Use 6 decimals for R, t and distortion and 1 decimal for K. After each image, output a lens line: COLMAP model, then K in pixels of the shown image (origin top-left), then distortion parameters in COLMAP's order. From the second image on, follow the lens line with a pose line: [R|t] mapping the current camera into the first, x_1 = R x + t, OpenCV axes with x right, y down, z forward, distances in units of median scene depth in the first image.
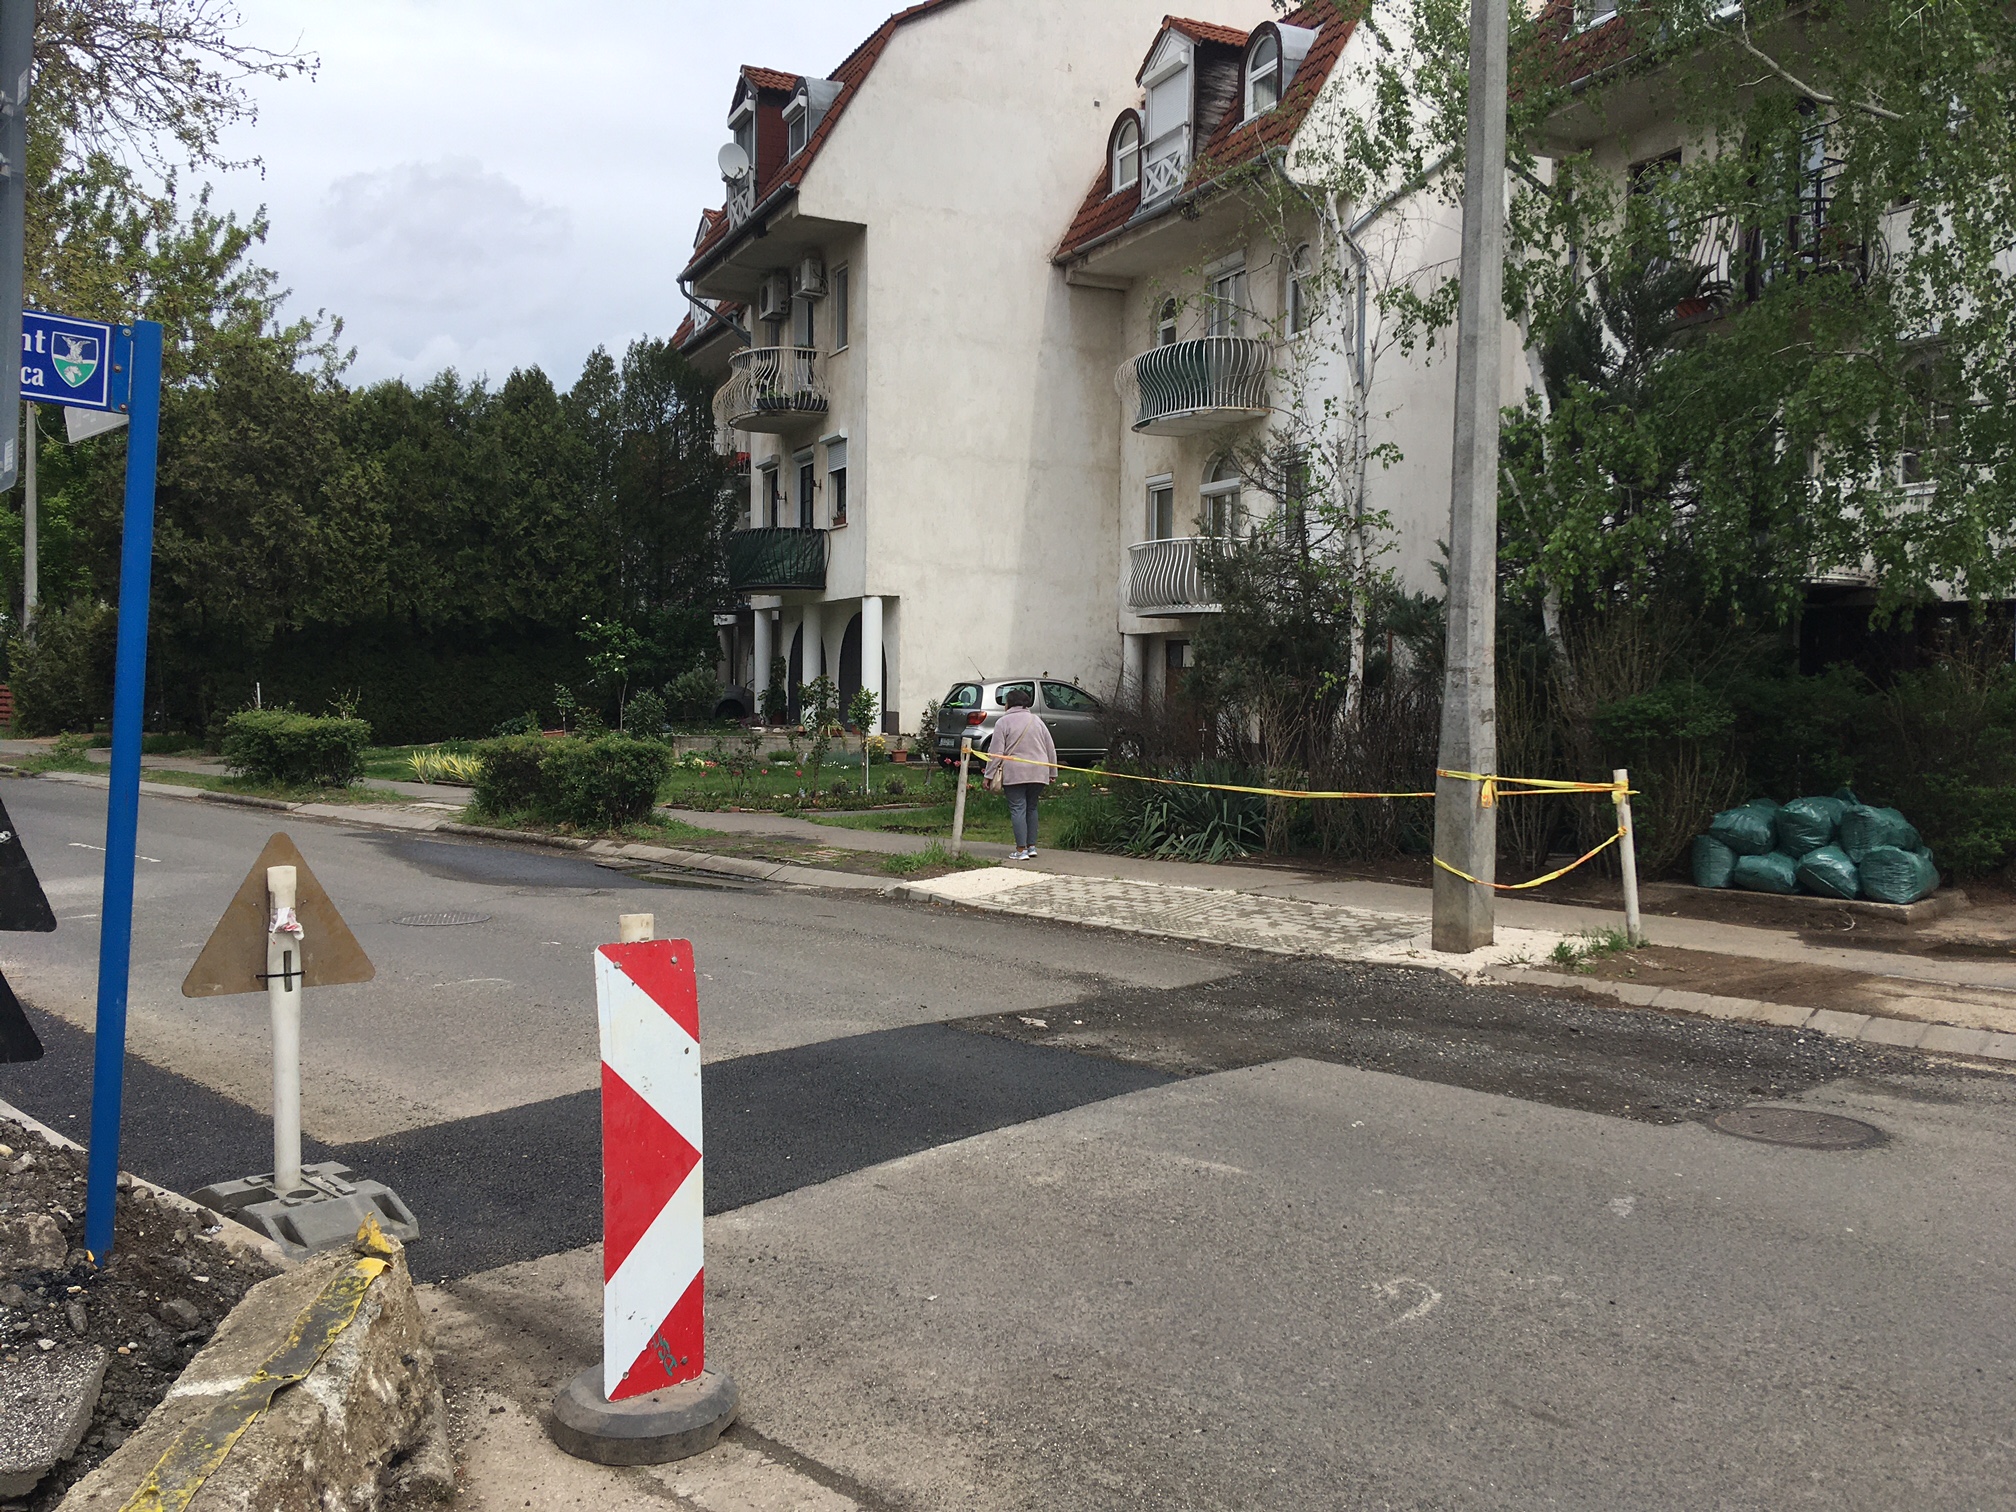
lens RADIAL K [[1702.2, 0, 1002.8], [0, 1702.2, 752.0], [0, 0, 1]] dist [0.123042, -0.179220]
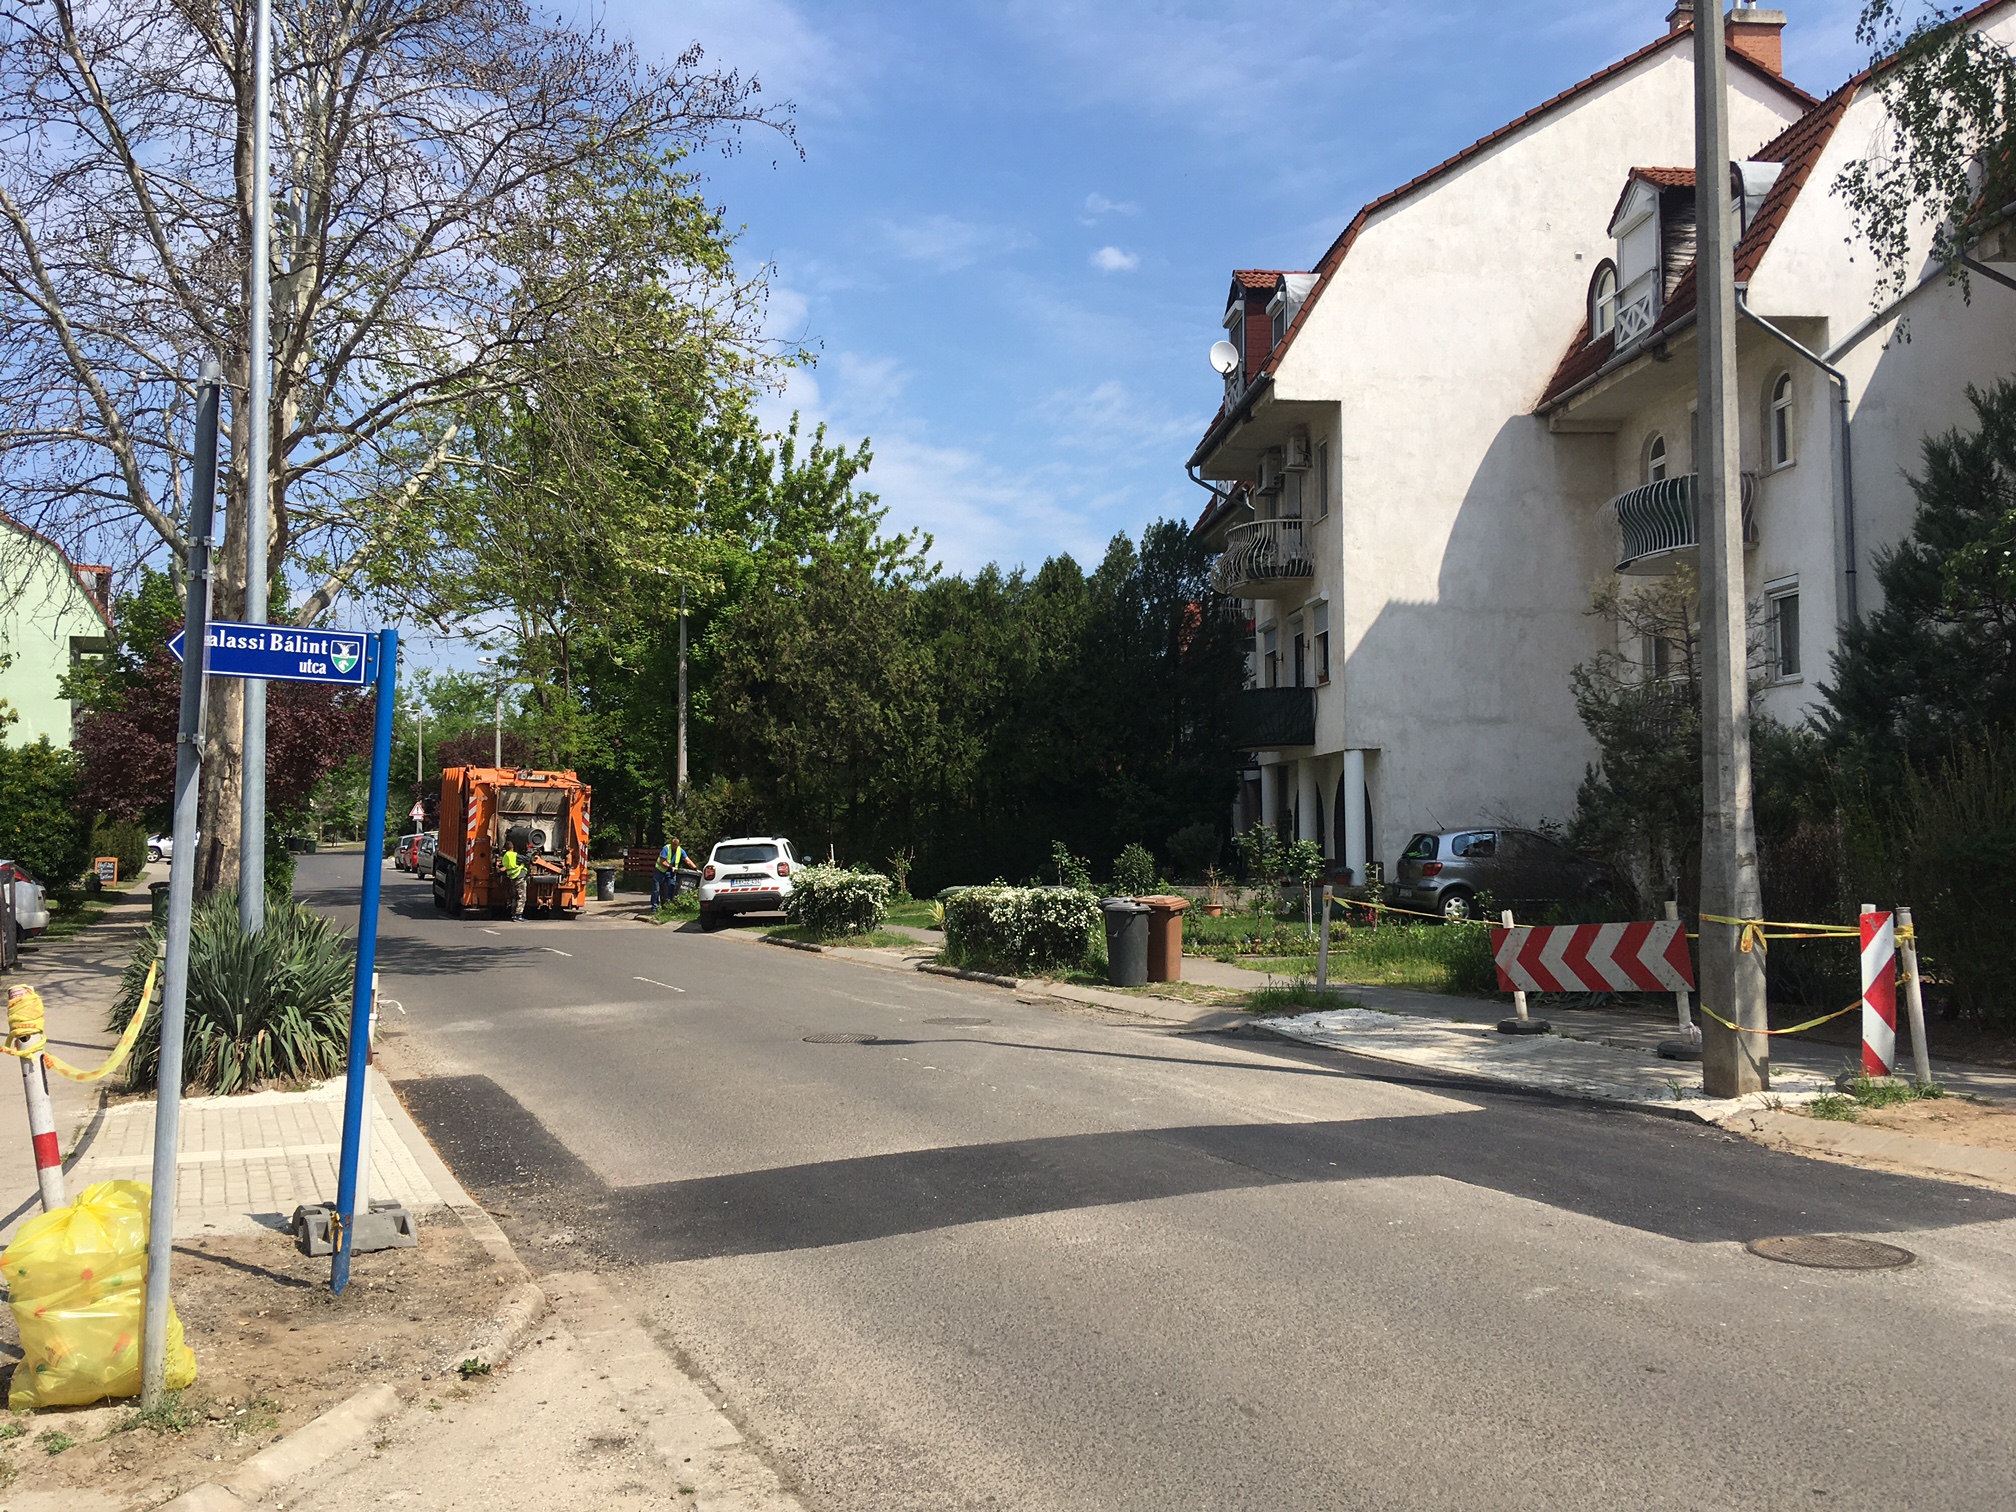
lens RADIAL K [[1702.2, 0, 1007.0], [0, 1702.2, 756.9], [0, 0, 1]] dist [0.123042, -0.179220]
pose [[0.937722, -0.034899, -0.345628, 0.083693], [0.005270, 0.996256, -0.086295, 0.001467], [0.347345, 0.079099, 0.934395, -0.039820]]
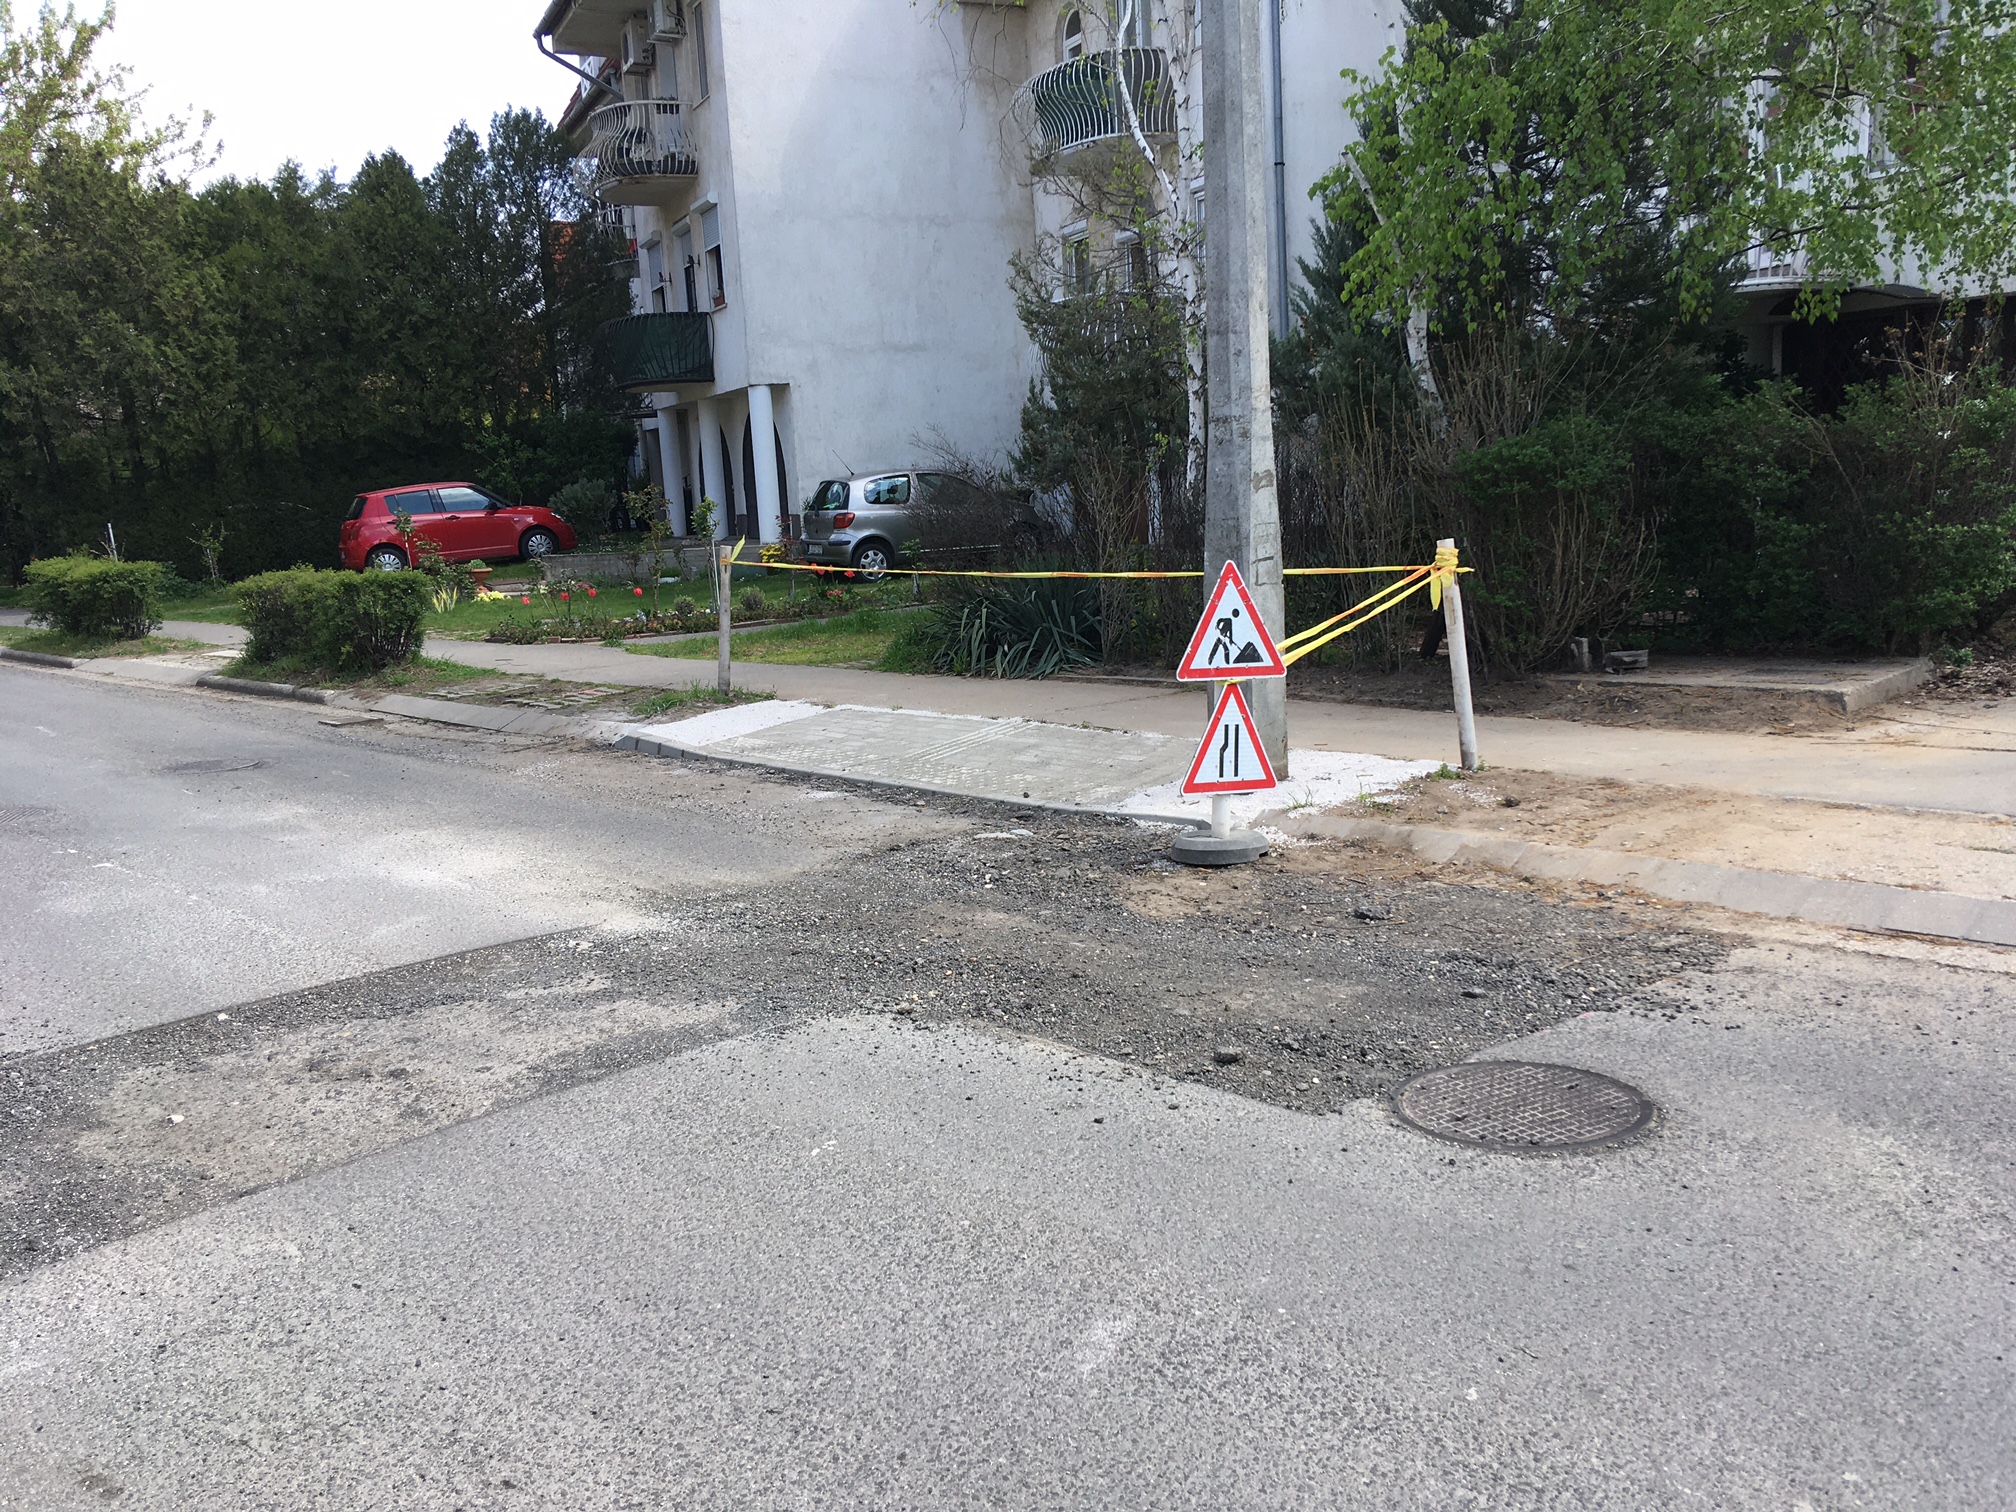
lens RADIAL K [[1702.2, 0, 1007.1], [0, 1702.2, 744.4], [0, 0, 1]] dist [0.123042, -0.179220]
pose [[0.997778, -0.059750, -0.029487, 0.068044], [0.062773, 0.991340, 0.115344, 0.000105], [0.022340, -0.116939, 0.992888, 0.088341]]
